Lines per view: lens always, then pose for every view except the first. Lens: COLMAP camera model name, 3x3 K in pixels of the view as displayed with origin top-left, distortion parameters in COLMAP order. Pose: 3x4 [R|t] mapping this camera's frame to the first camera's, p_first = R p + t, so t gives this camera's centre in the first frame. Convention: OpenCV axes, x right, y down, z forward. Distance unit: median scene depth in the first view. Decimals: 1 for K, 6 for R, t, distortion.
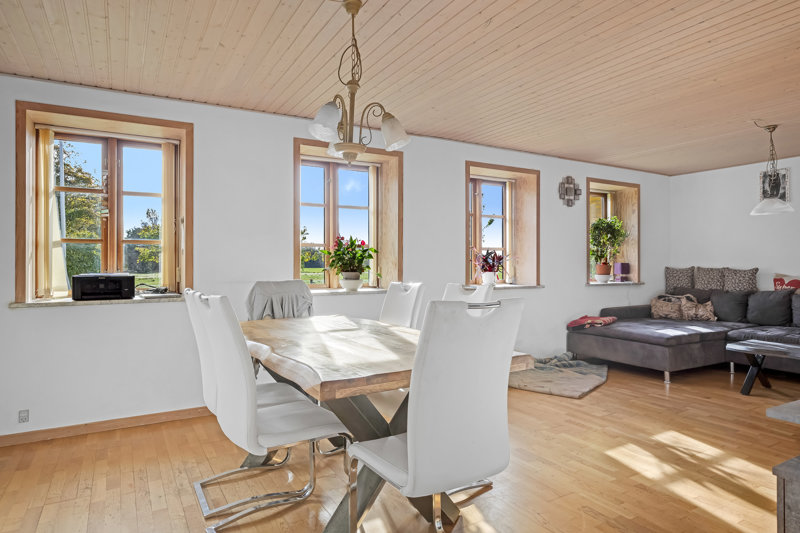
lens RADIAL K [[490.0, 0, 399.4], [0, 490.0, 264.6], [0, 0, 1]] dist [0.010380, 0.000706]
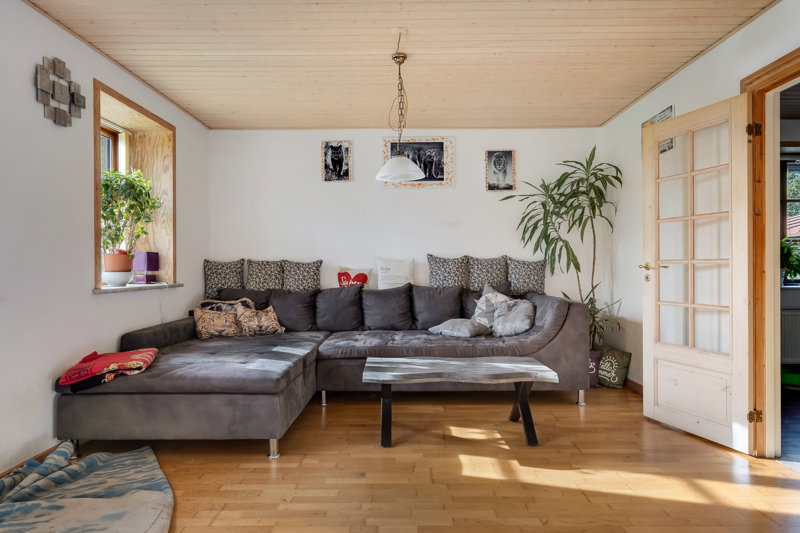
lens RADIAL K [[490.0, 0, 399.2], [0, 490.0, 264.8], [0, 0, 1]] dist [0.010380, 0.000706]
pose [[0.515798, -0.000297, 0.856710, 0.110037], [0.005235, 0.999982, -0.002805, 0.016868], [-0.856694, 0.005932, 0.515790, 0.473977]]
